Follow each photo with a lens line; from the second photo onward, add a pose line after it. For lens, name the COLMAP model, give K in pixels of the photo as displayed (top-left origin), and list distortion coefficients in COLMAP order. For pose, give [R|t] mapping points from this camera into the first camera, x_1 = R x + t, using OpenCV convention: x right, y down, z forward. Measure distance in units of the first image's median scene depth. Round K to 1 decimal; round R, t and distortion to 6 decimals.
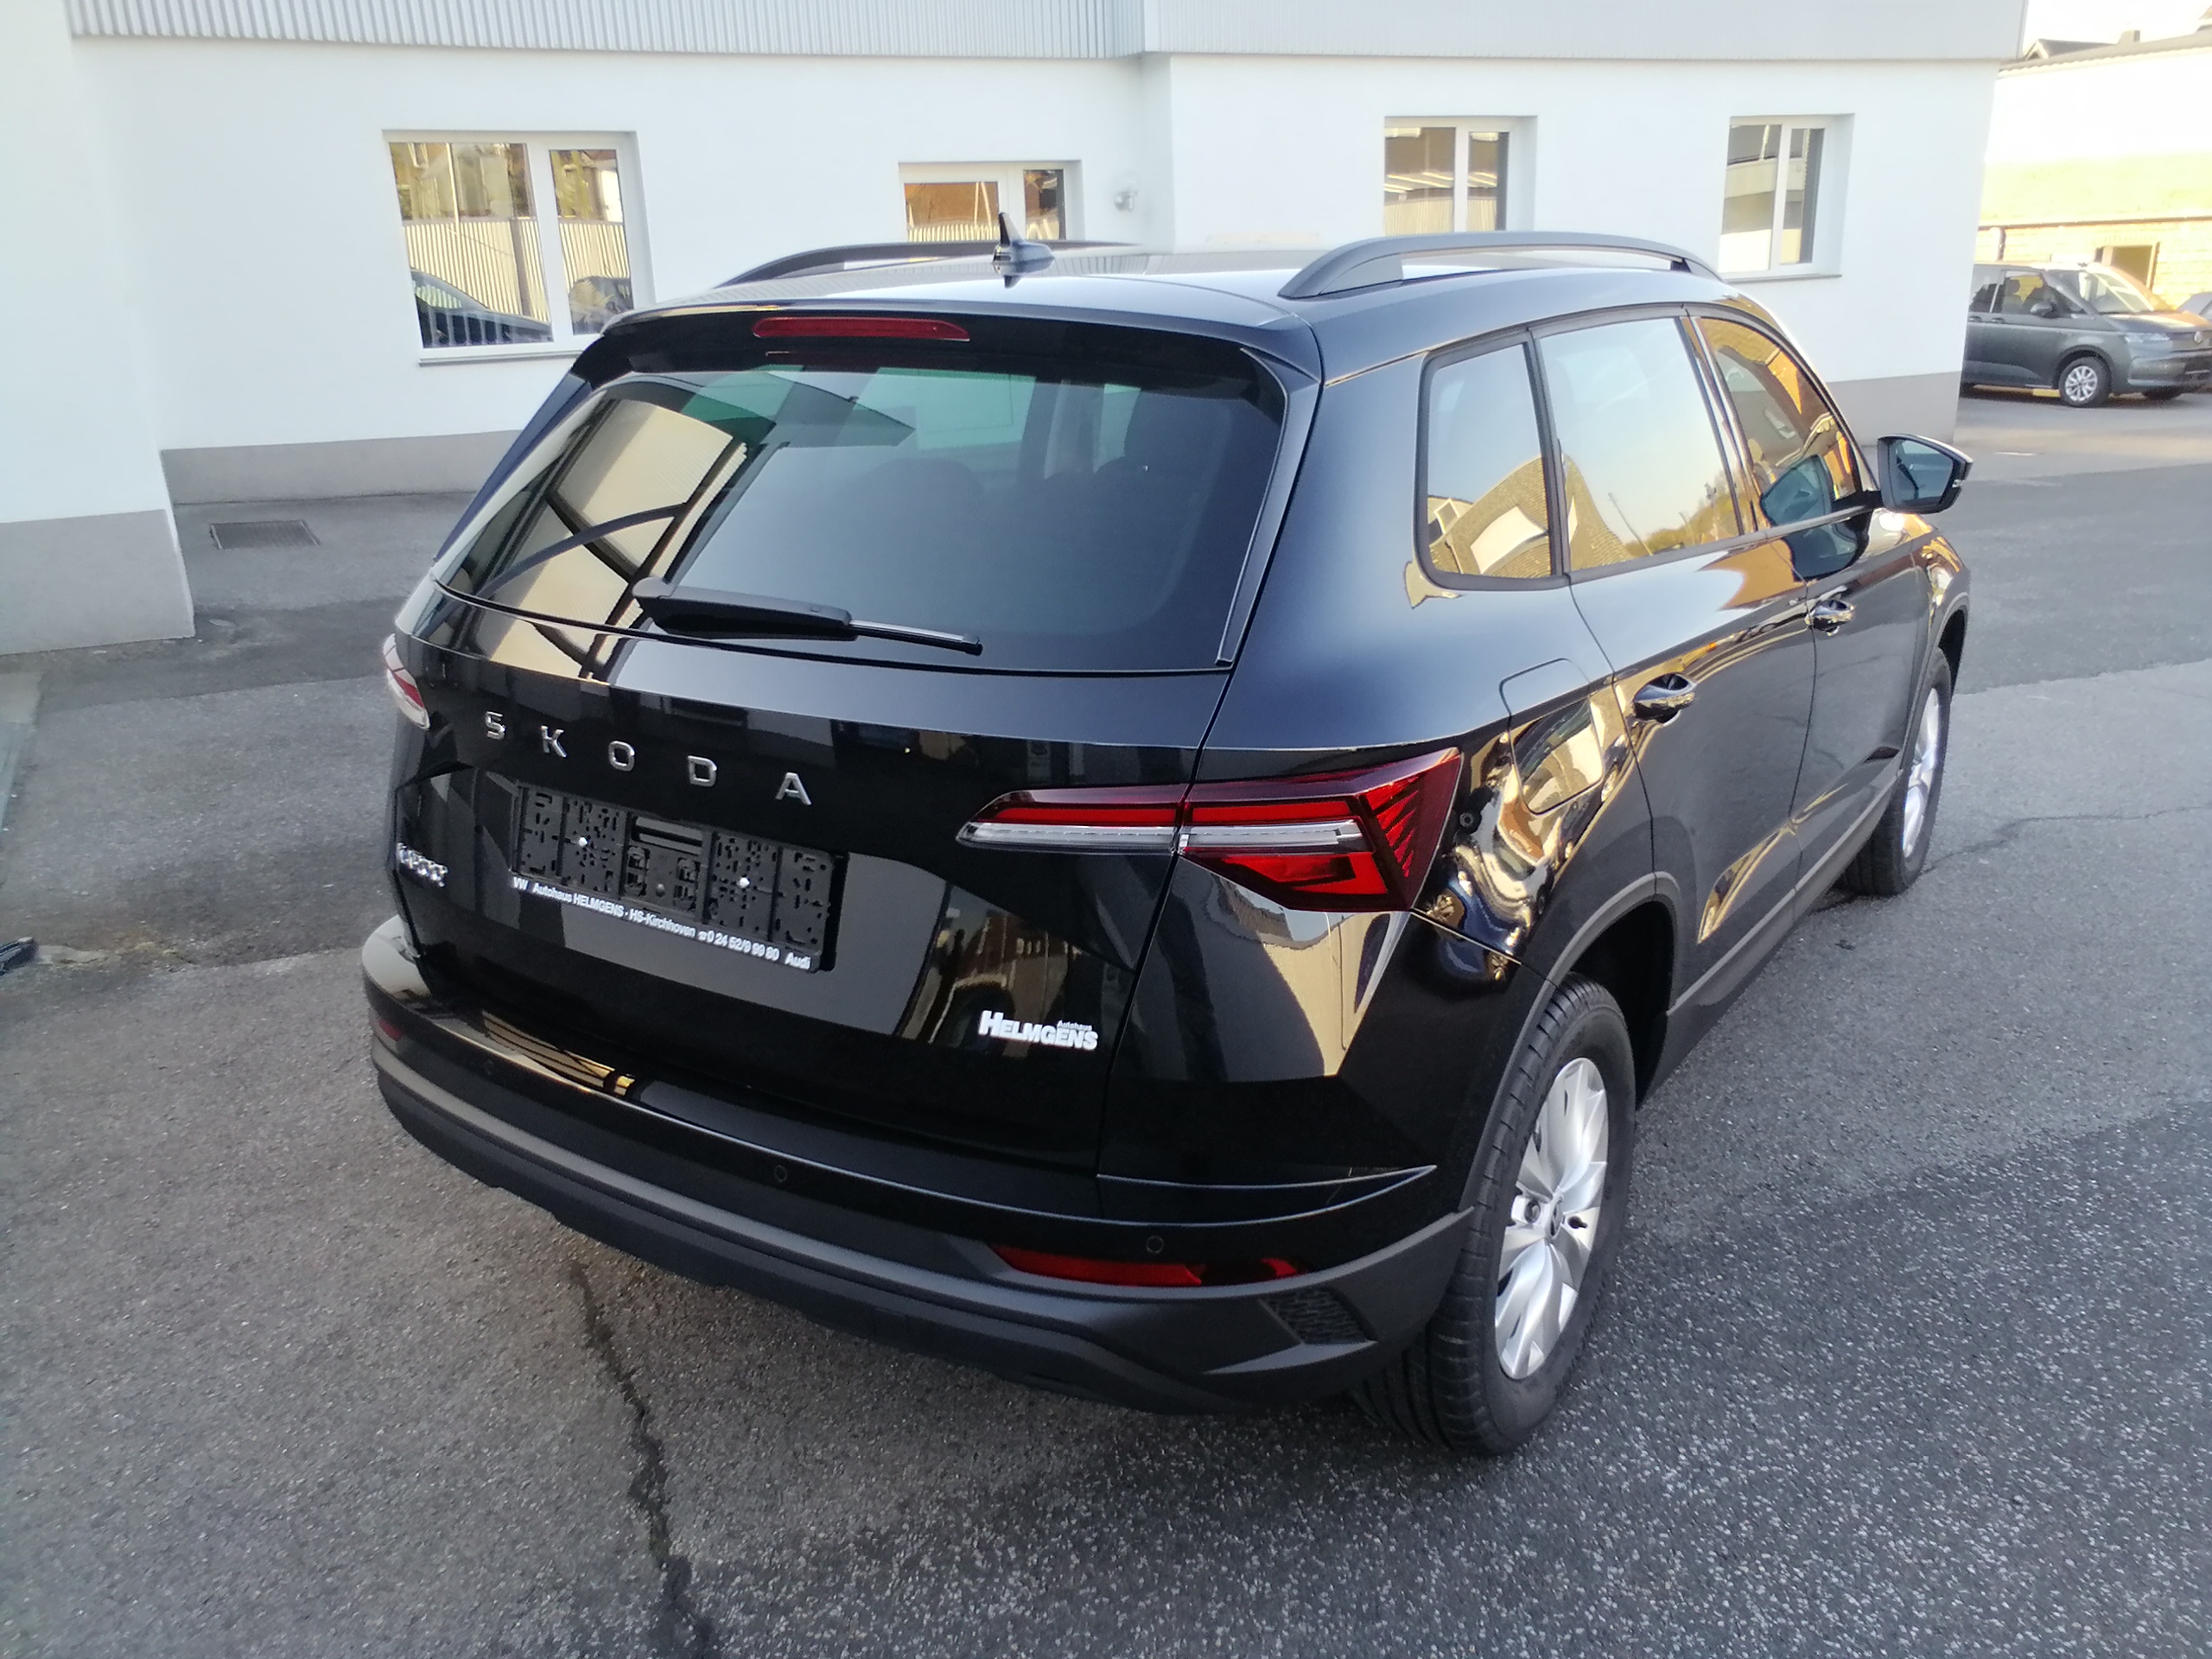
lens RADIAL K [[1738.4, 0, 1106.0], [0, 1738.4, 829.5], [0, 0, 1]] dist [-0.036625, 0.115610]
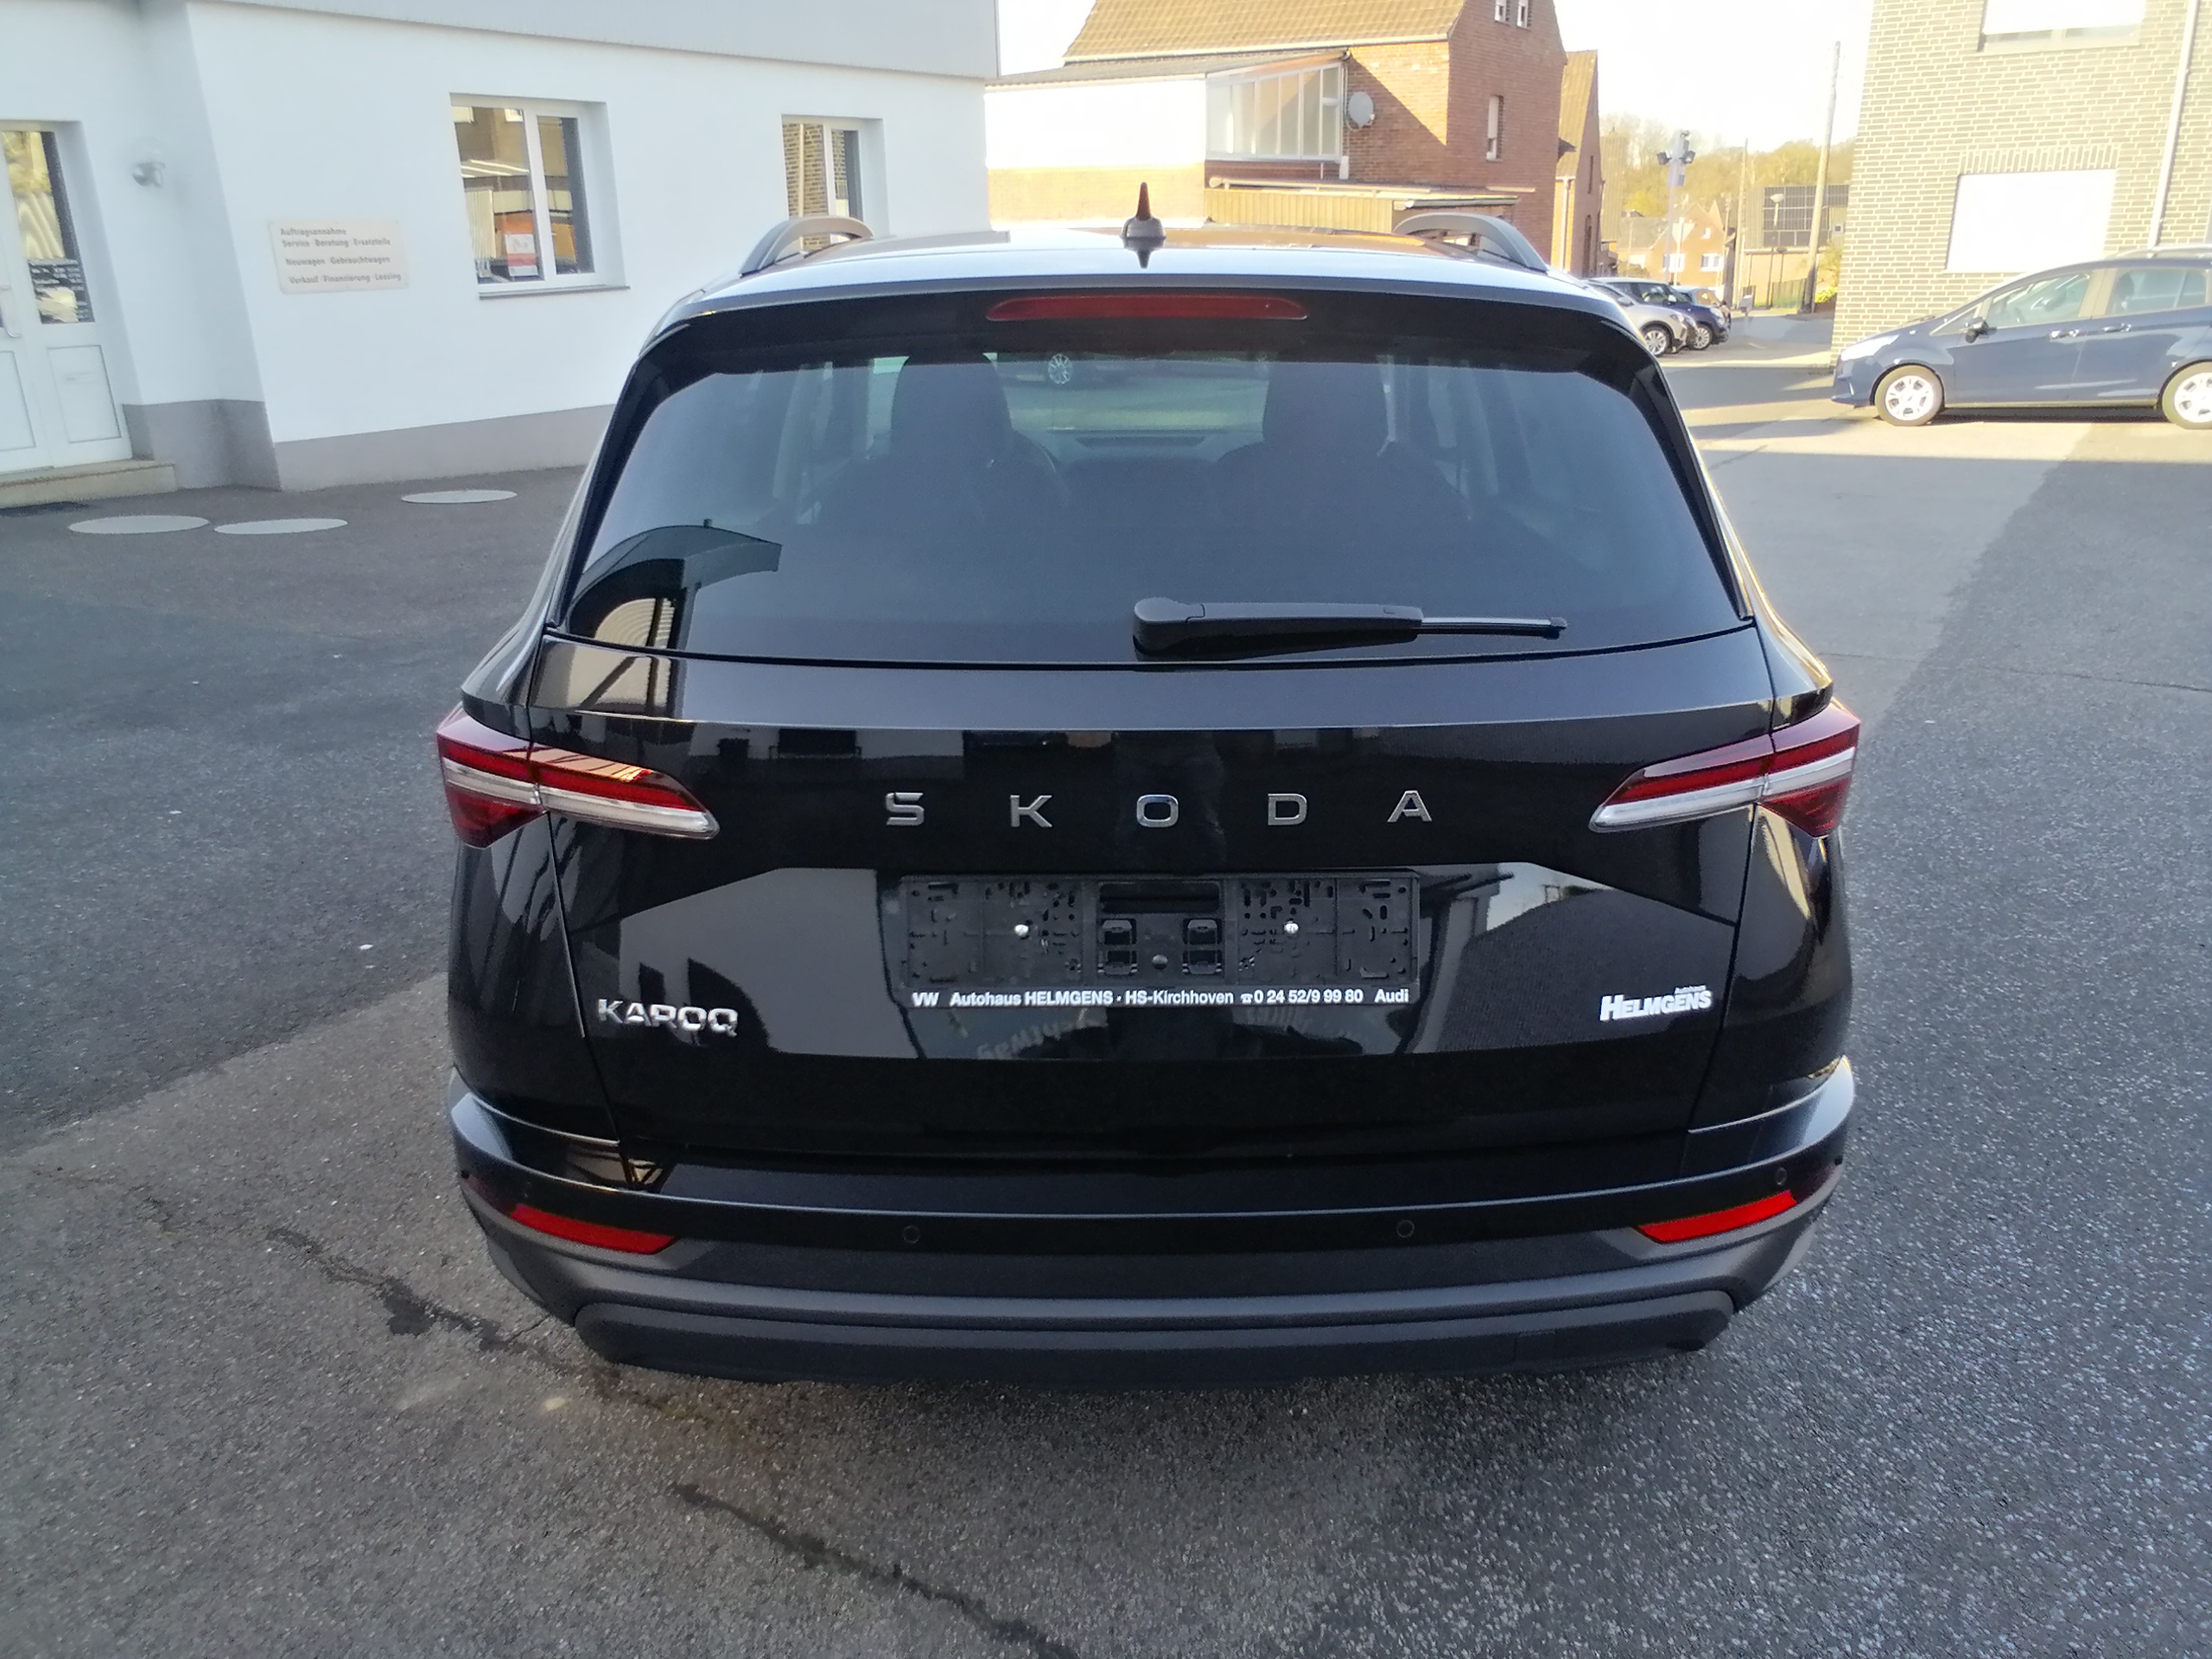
lens RADIAL K [[1752.7, 0, 1120.7], [0, 1752.7, 833.8], [0, 0, 1]] dist [-0.026864, 0.107684]
pose [[0.830794, -0.172883, 0.529049, -0.665798], [0.171988, 0.983758, 0.051391, -0.069683], [-0.529341, 0.048295, 0.847034, 0.249726]]
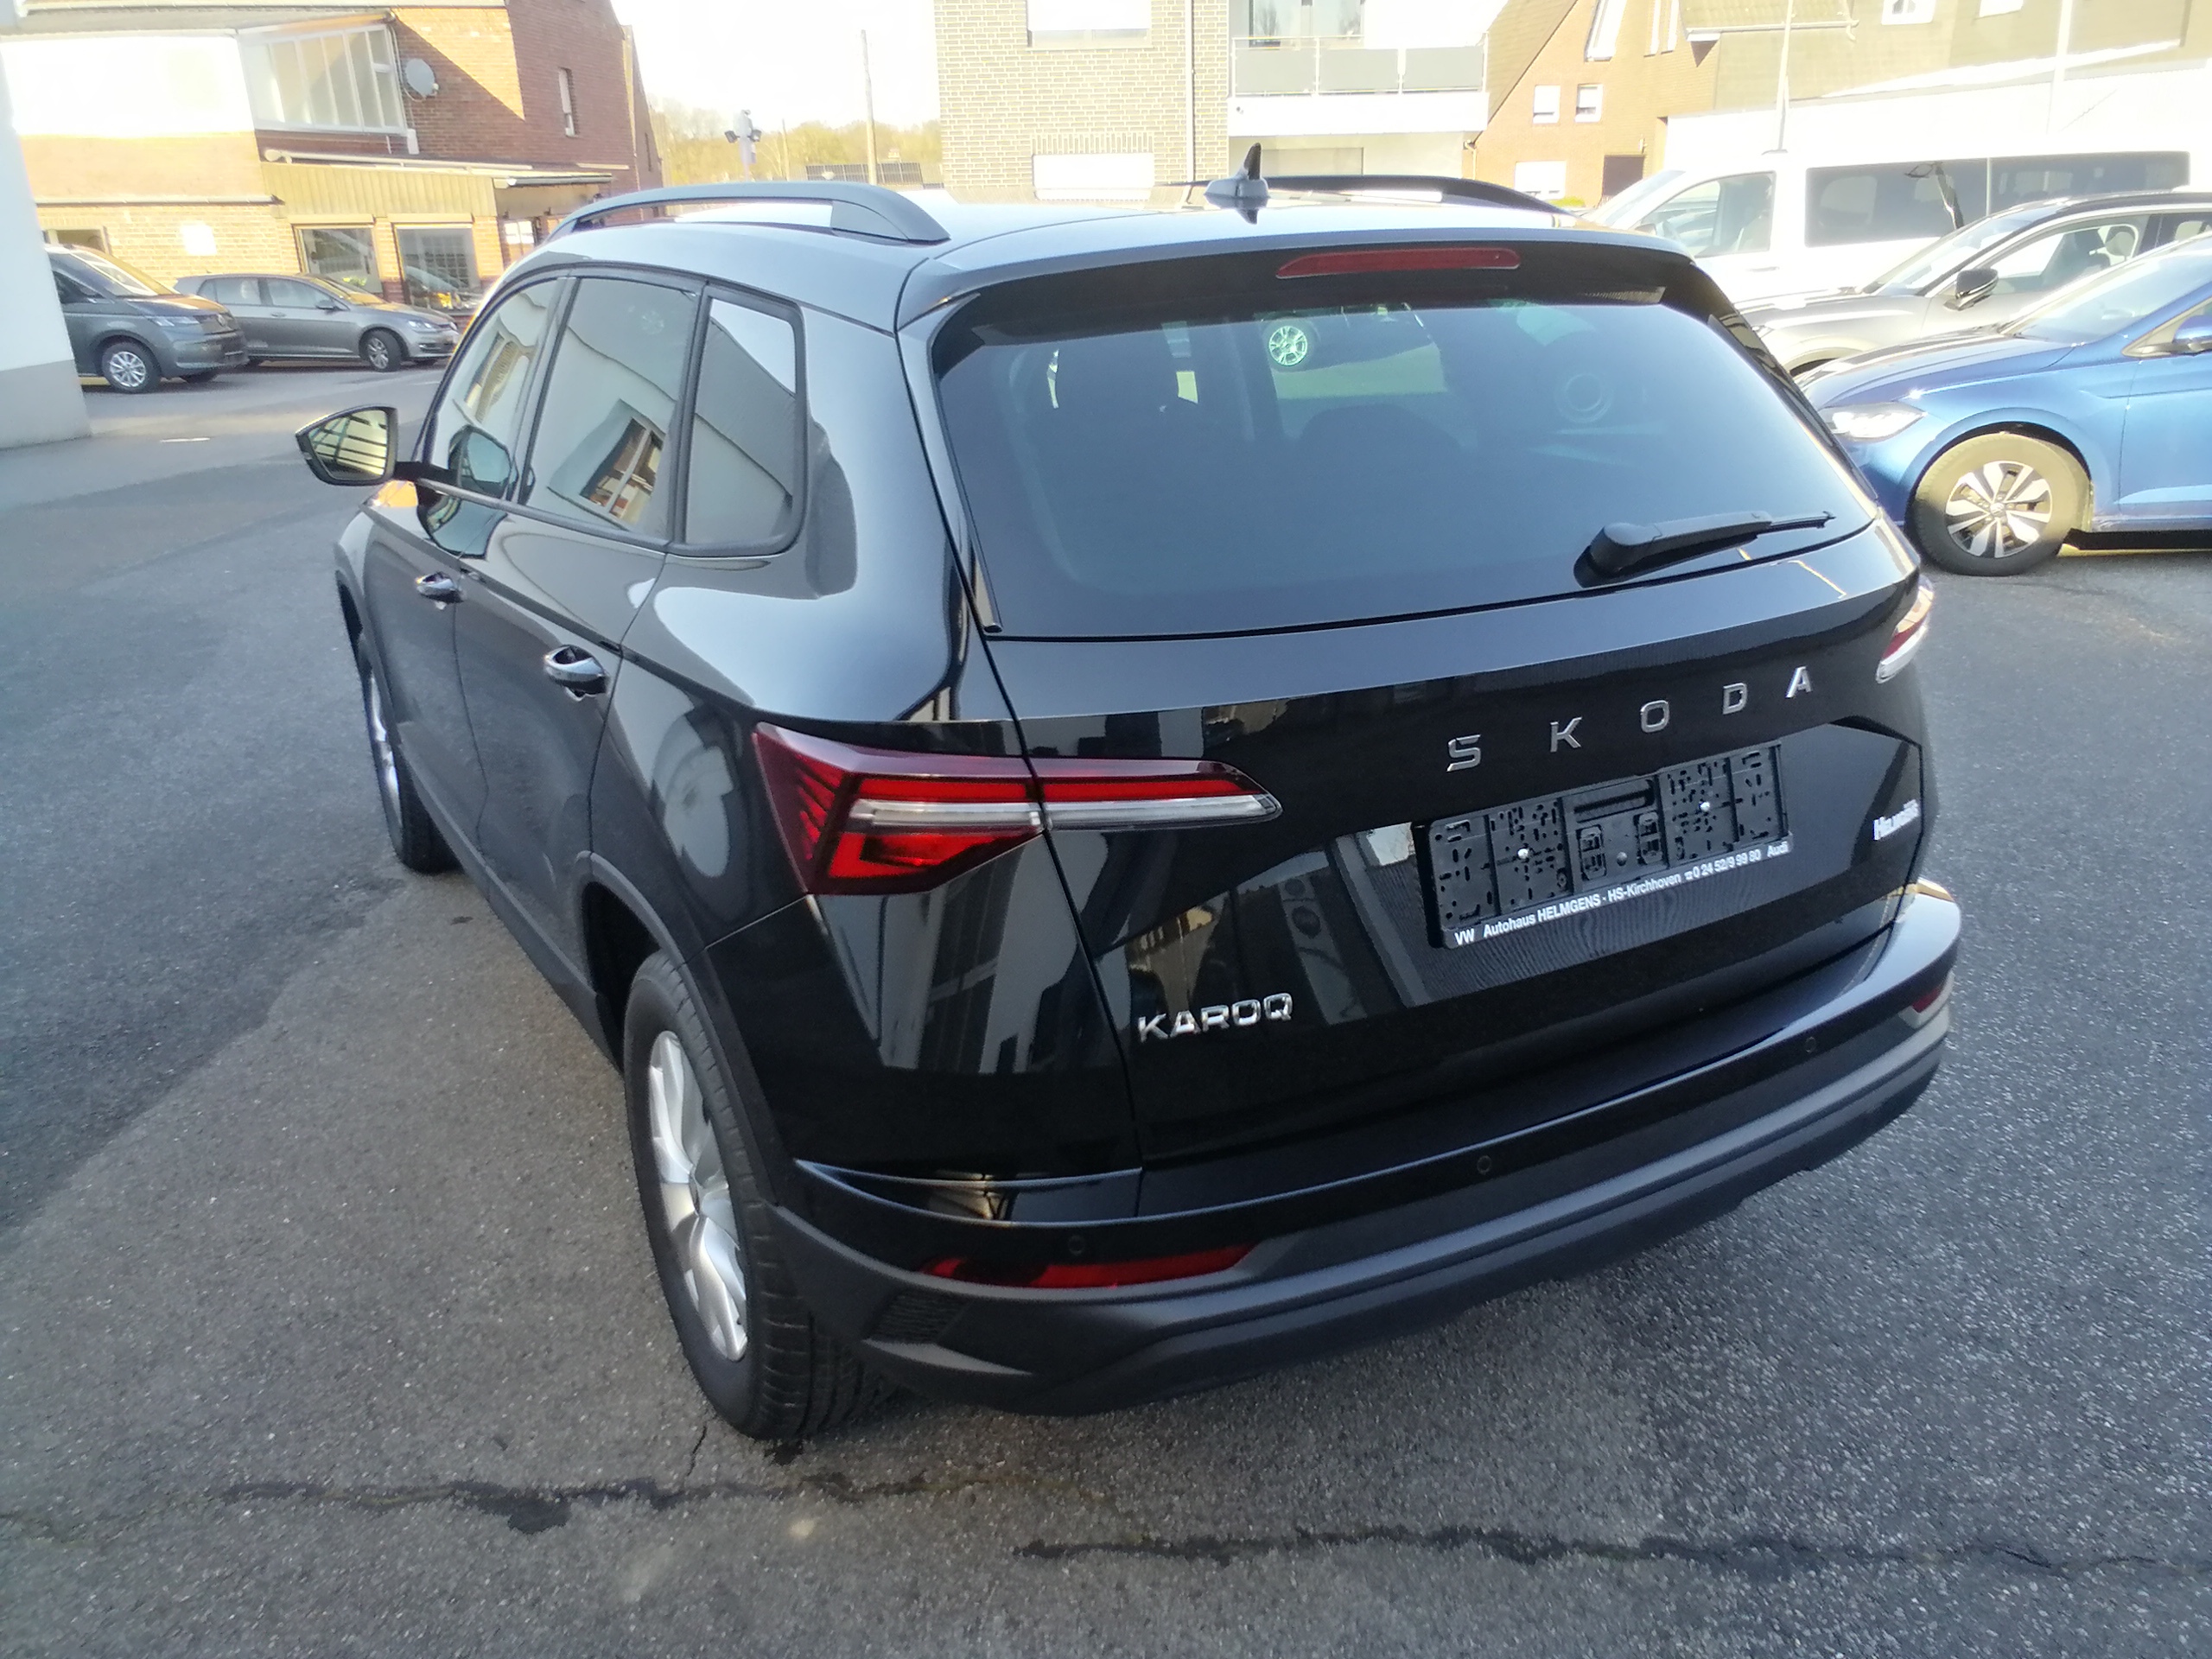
lens RADIAL K [[1752.7, 0, 1120.7], [0, 1752.7, 833.8], [0, 0, 1]] dist [-0.026864, 0.107684]
pose [[0.440932, -0.302821, 0.844913, -1.081758], [0.299094, 0.937134, 0.179786, -0.211284], [-0.846240, 0.173435, 0.503784, 0.691446]]
